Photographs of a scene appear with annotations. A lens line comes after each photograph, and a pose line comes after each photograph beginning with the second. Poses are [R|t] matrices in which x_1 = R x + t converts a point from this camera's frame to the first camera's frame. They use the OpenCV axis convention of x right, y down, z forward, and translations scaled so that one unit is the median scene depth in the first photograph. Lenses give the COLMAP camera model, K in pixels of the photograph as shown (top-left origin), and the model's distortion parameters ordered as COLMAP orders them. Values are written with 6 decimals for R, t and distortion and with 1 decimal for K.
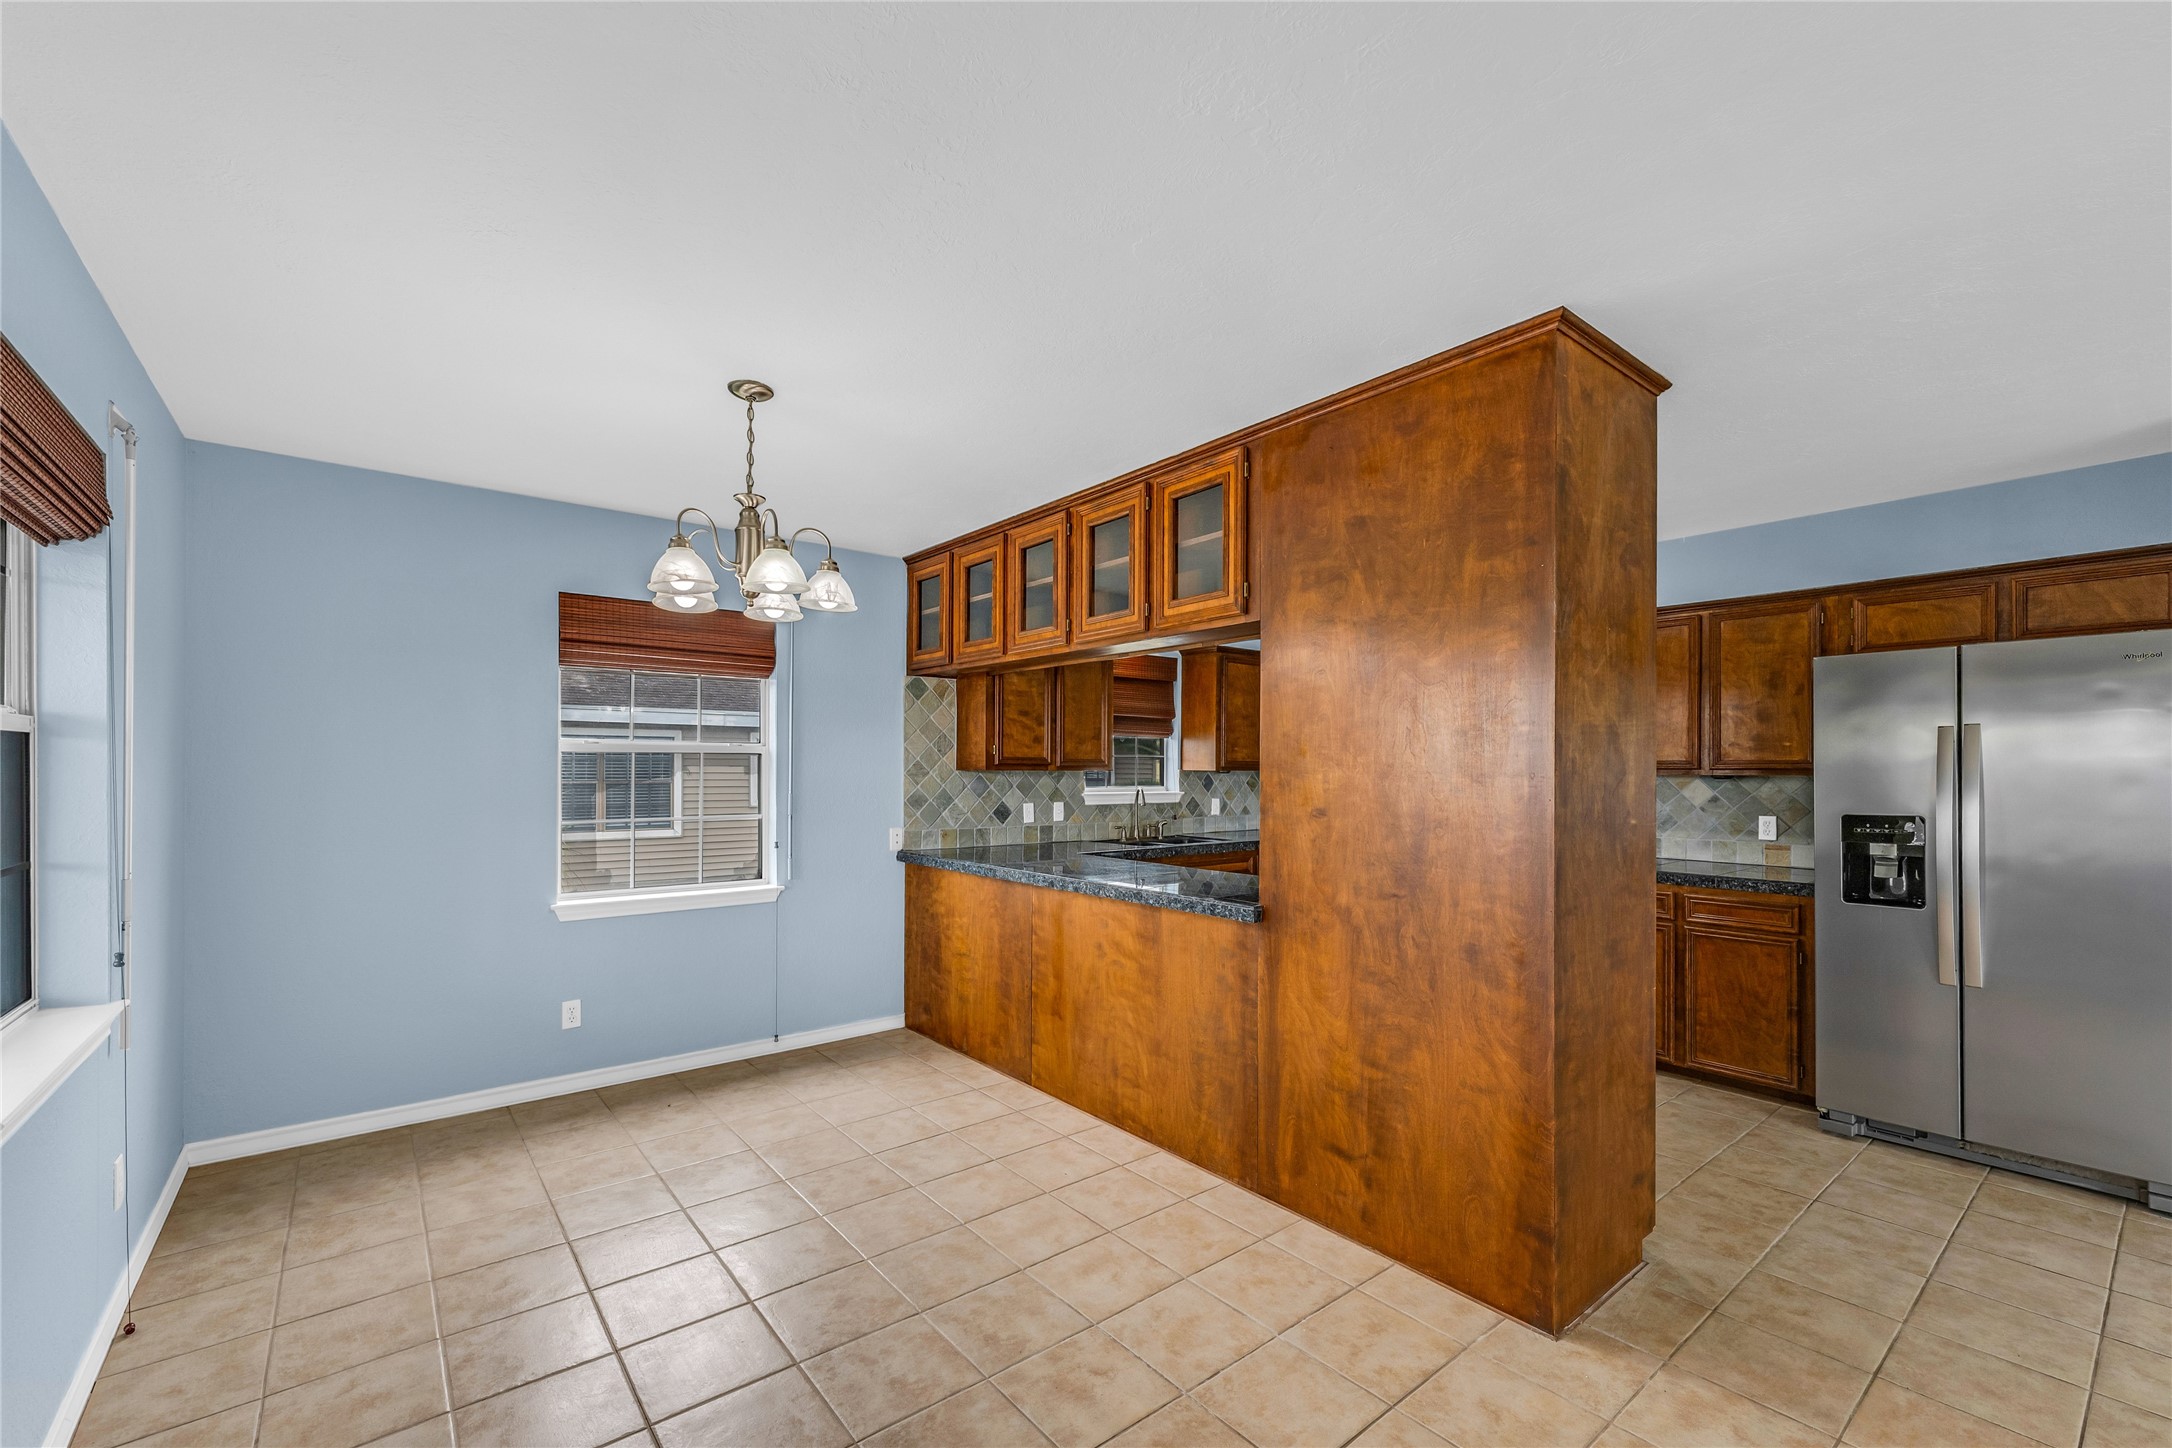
lens RADIAL K [[889.1, 0, 1075.6], [0, 889.1, 759.7], [0, 0, 1]] dist [-0.001699, -0.001039]
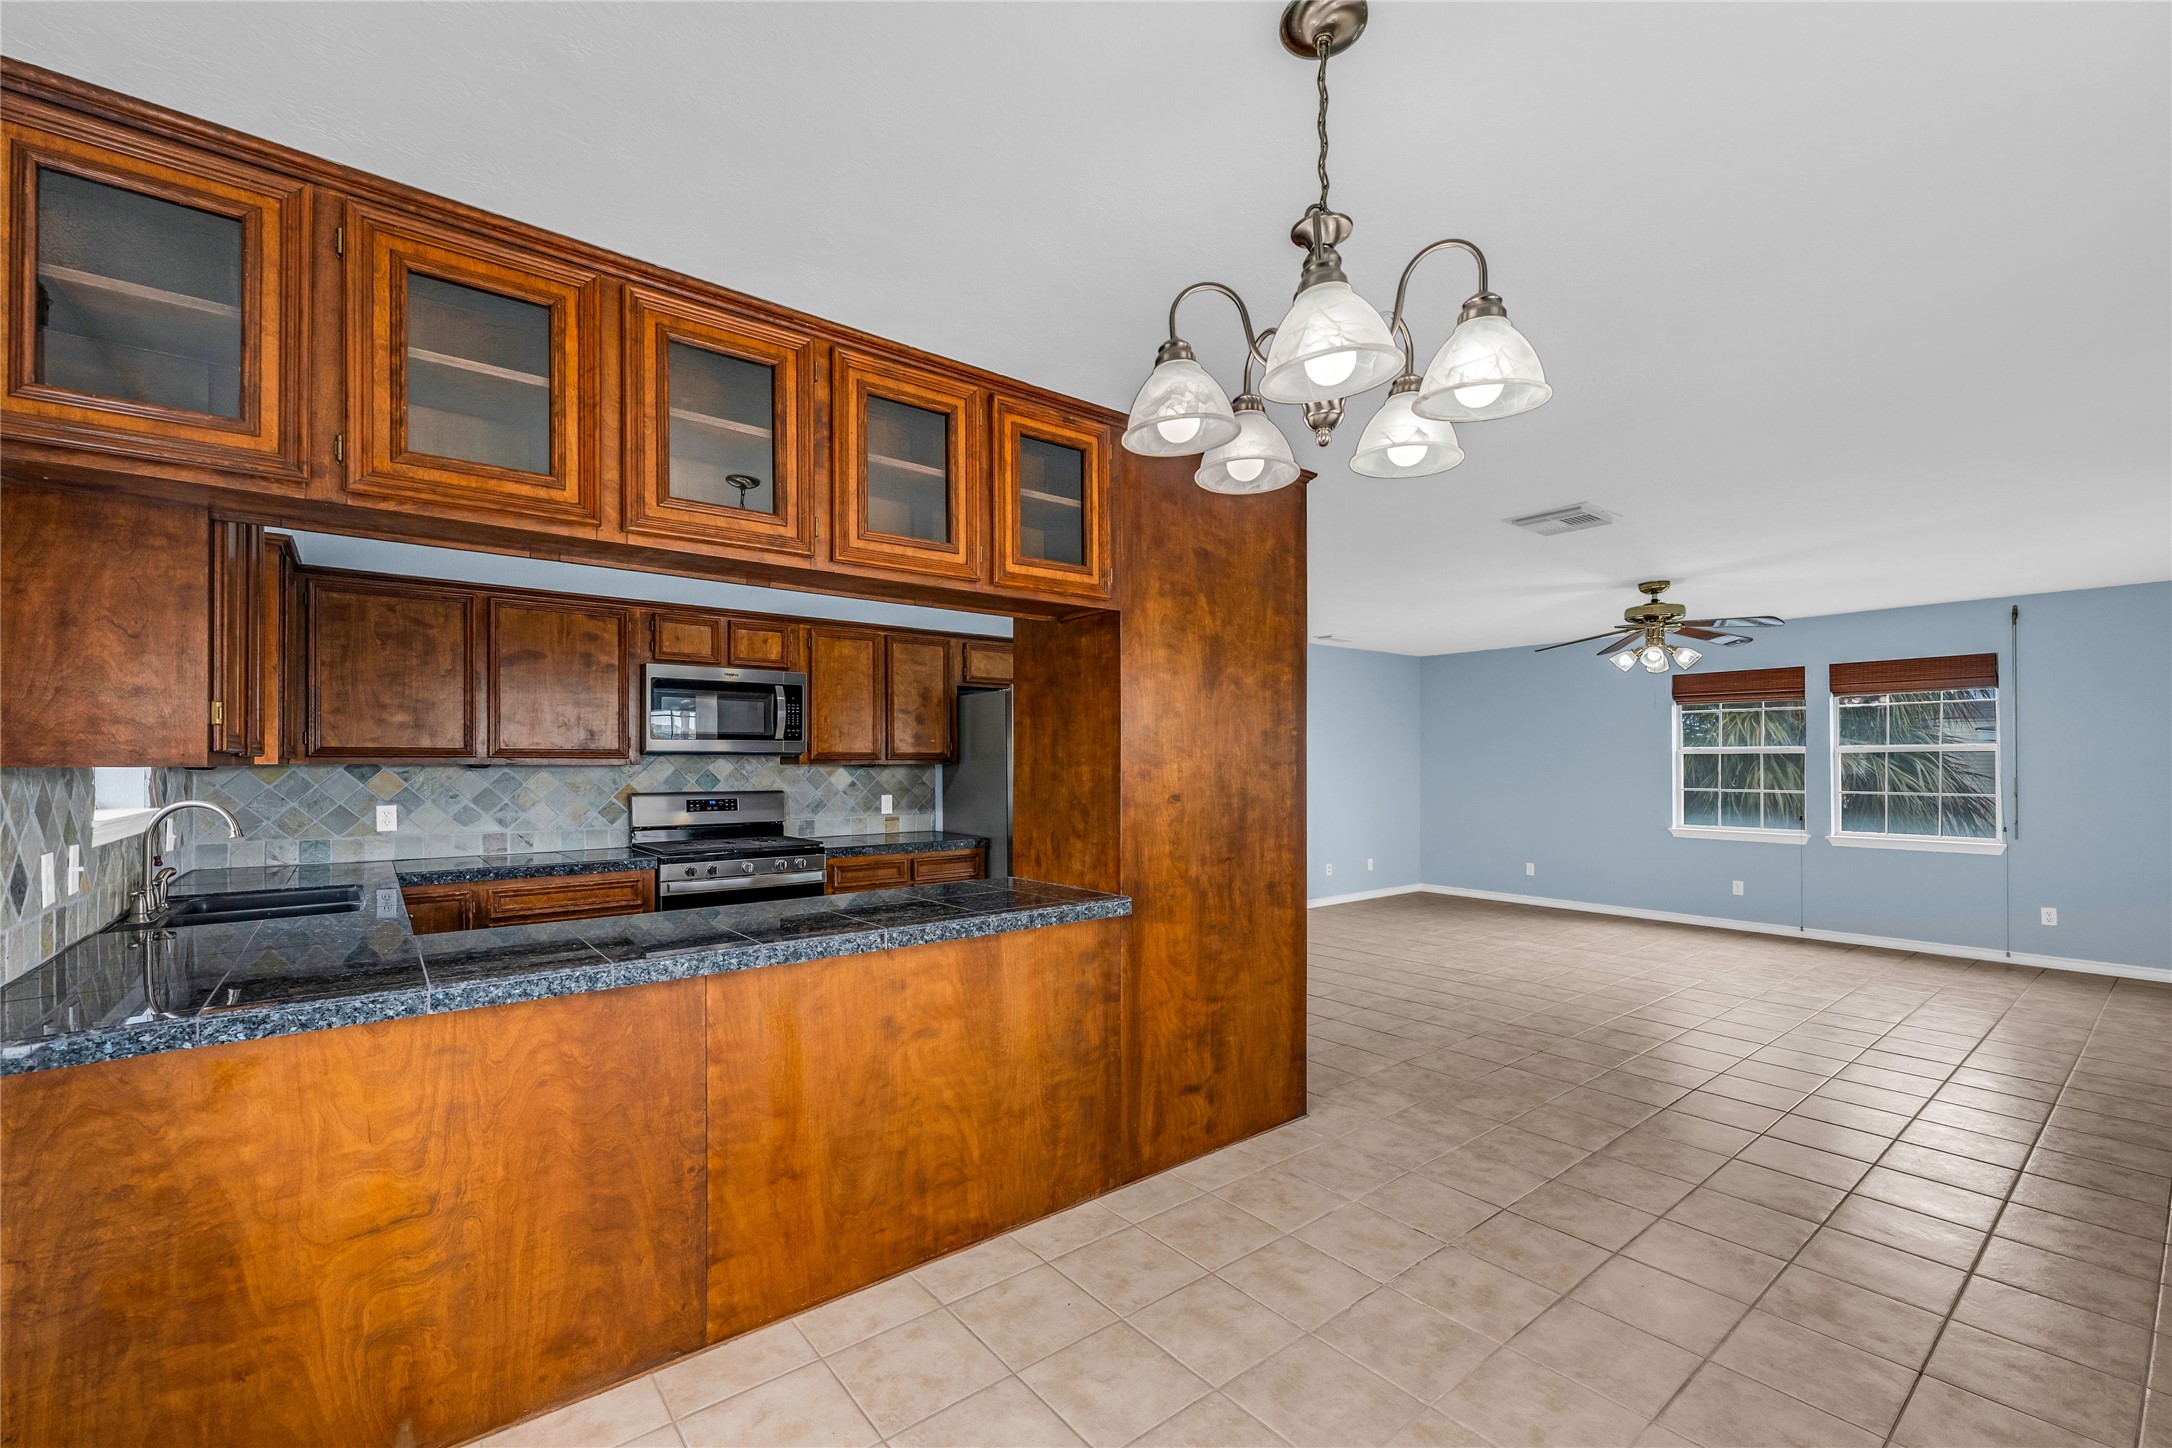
lens RADIAL K [[889.1, 0, 1110.8], [0, 889.1, 753.4], [0, 0, 1]] dist [-0.001699, -0.001039]
pose [[0.000057, 0.004884, 0.999988, -0.528802], [-0.008628, 0.999951, -0.004883, 0.005504], [-0.999963, -0.008628, 0.000099, 0.676134]]
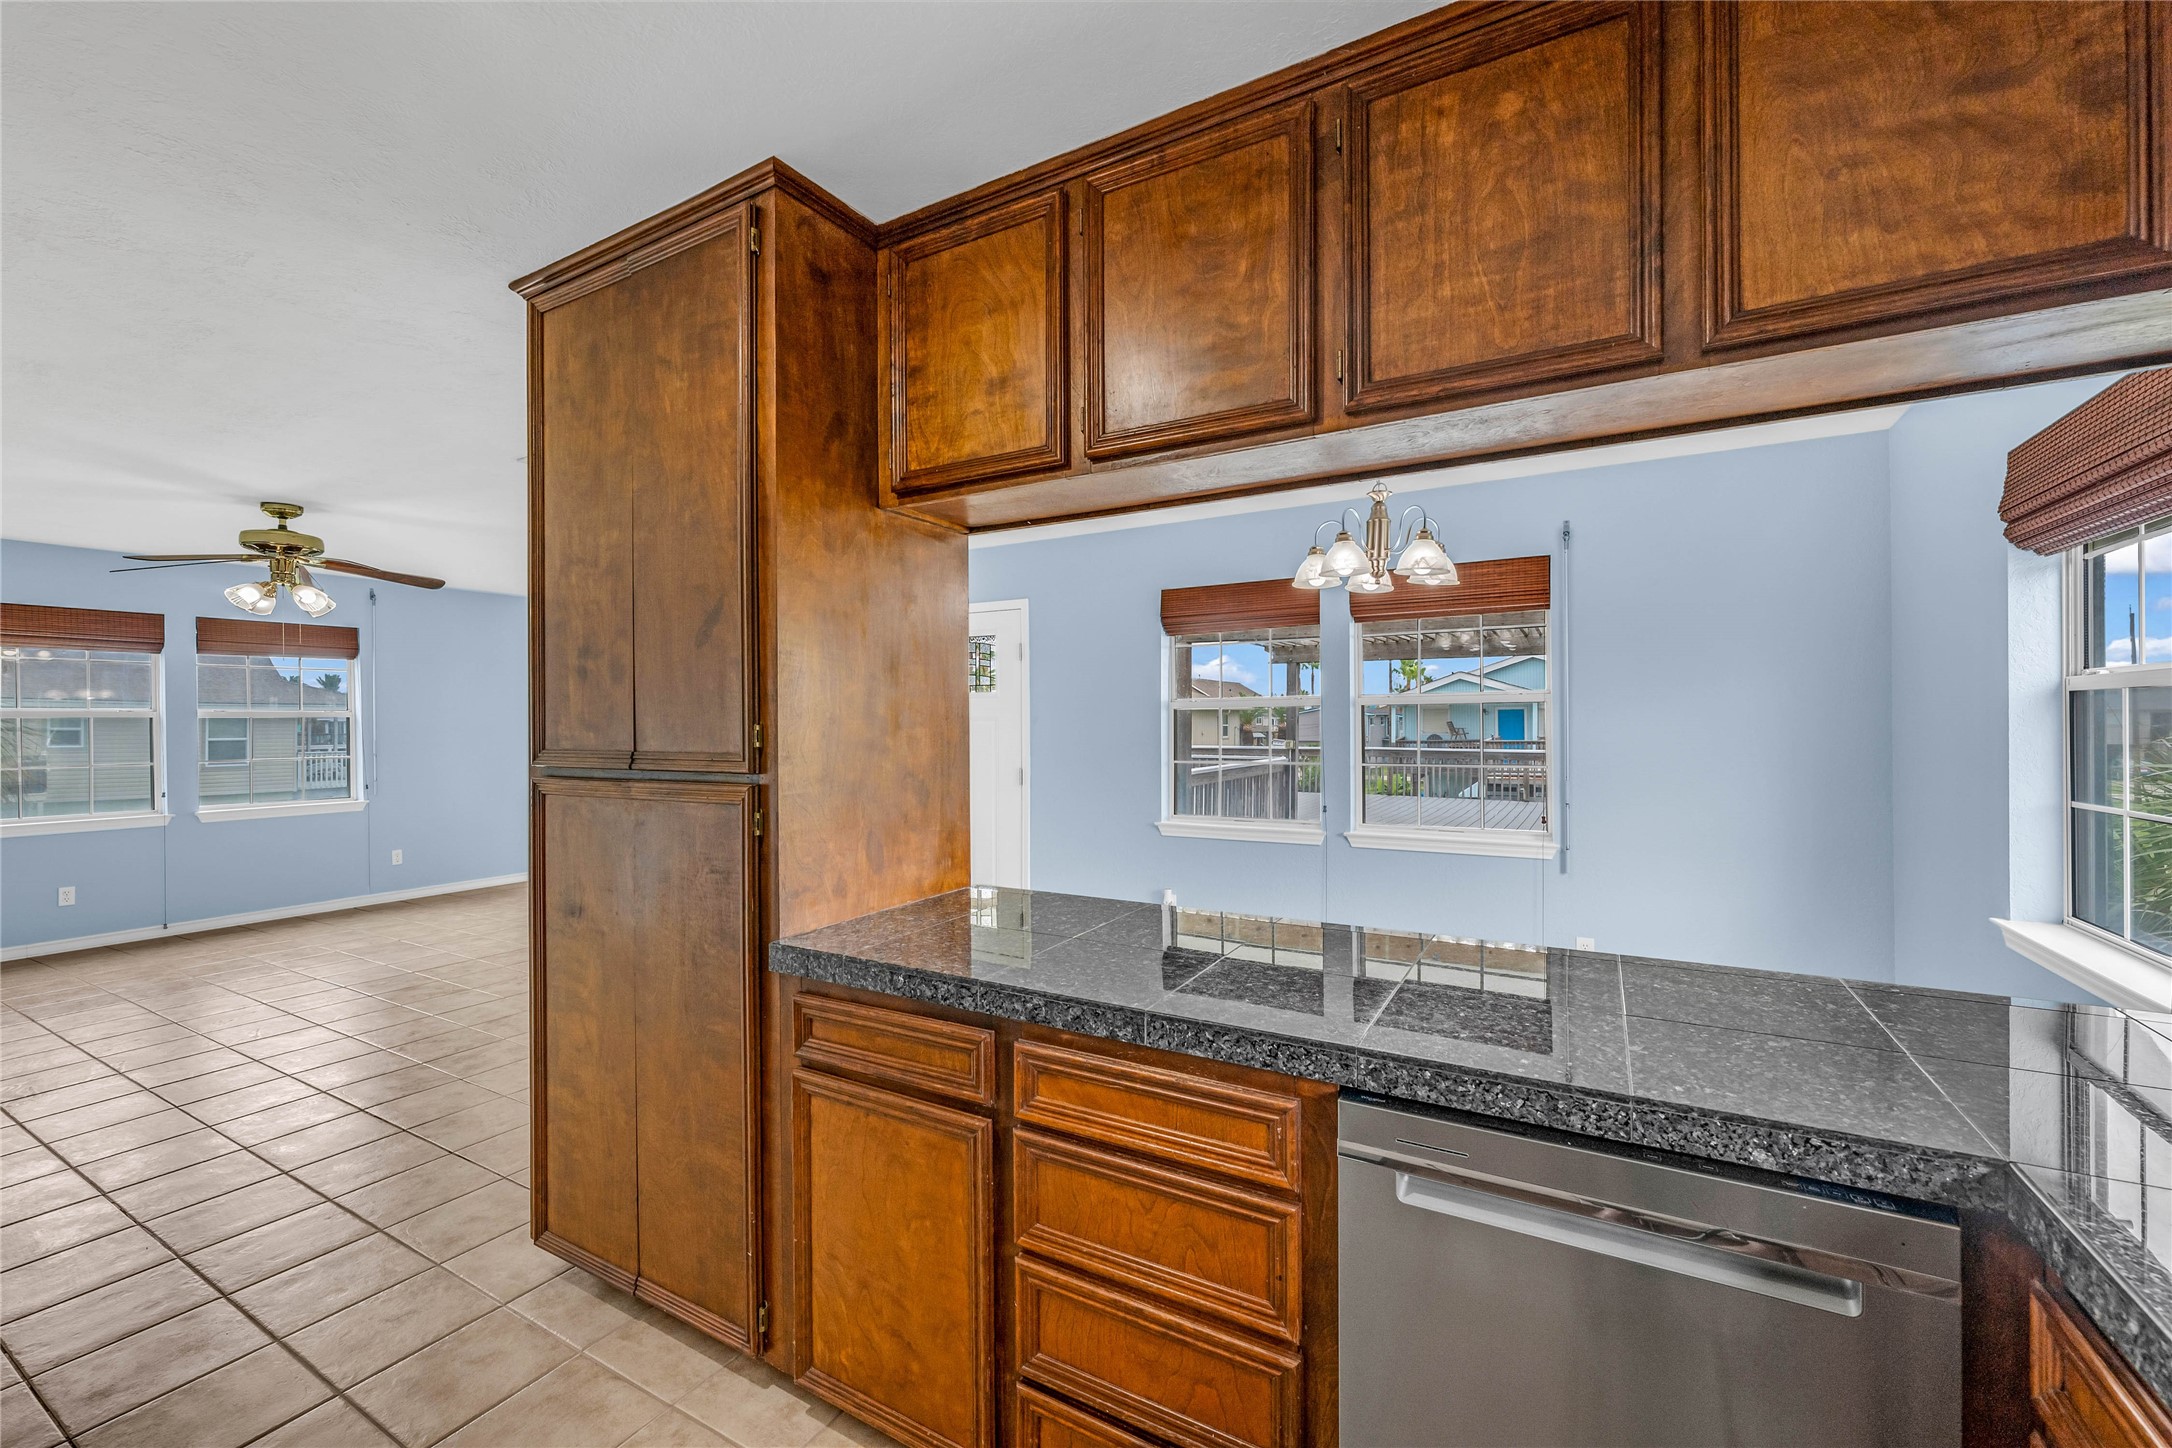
lens RADIAL K [[889.1, 0, 1091.9], [0, 889.1, 721.2], [0, 0, 1]] dist [-0.001699, -0.001039]
pose [[-0.927389, 0.000981, -0.374096, 0.289868], [0.005220, 0.999933, -0.010318, 0.013330], [0.374061, -0.011522, -0.927333, 1.214008]]
